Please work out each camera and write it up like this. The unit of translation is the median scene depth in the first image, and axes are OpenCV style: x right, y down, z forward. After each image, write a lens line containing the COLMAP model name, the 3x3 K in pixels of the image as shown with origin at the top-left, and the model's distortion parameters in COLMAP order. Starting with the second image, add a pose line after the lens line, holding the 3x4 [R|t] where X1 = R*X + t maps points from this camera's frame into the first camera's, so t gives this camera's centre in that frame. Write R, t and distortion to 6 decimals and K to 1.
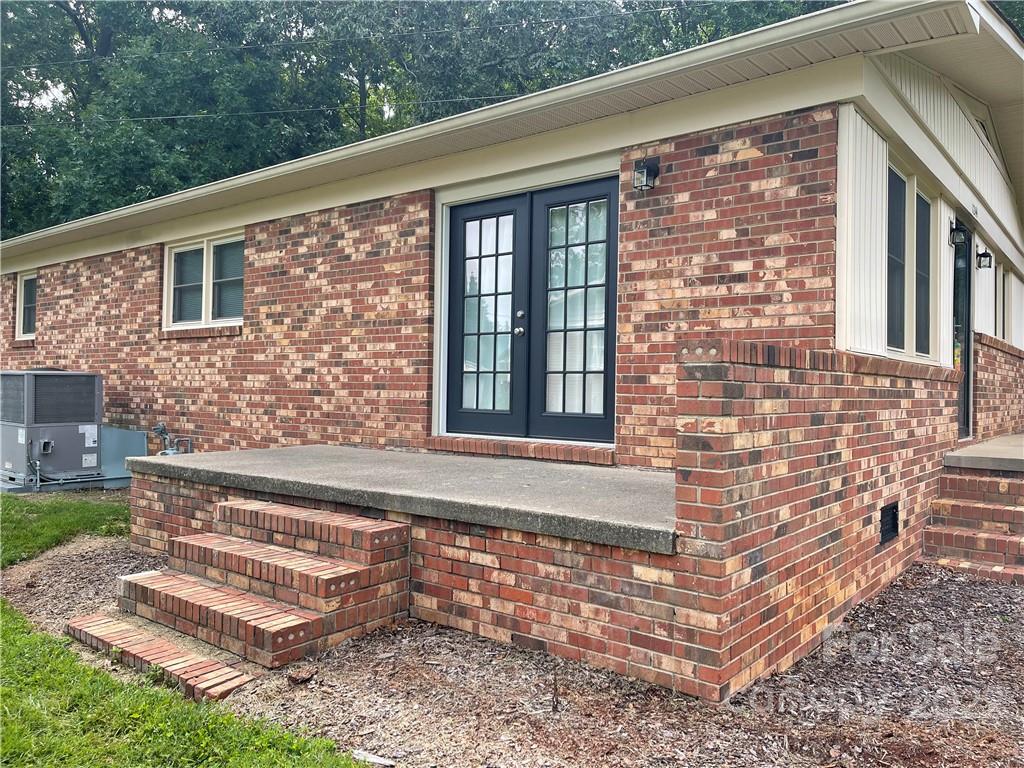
lens RADIAL K [[773.3, 0, 516.2], [0, 773.3, 384.8], [0, 0, 1]] dist [0.064696, -0.074354]
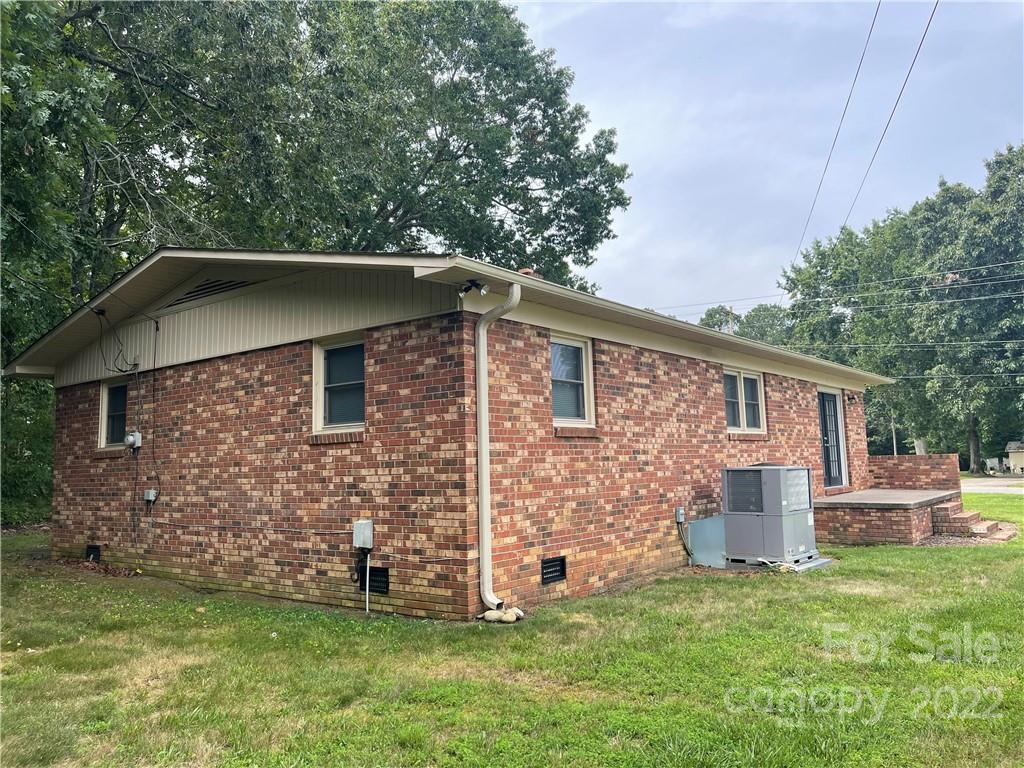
lens RADIAL K [[773.3, 0, 512.0], [0, 773.3, 377.1], [0, 0, 1]] dist [0.064696, -0.074354]
pose [[0.003053, 0.098000, 0.995182, -1.600641], [0.024540, 0.994879, -0.098046, -0.040872], [-0.999694, 0.024721, 0.000632, 1.251033]]
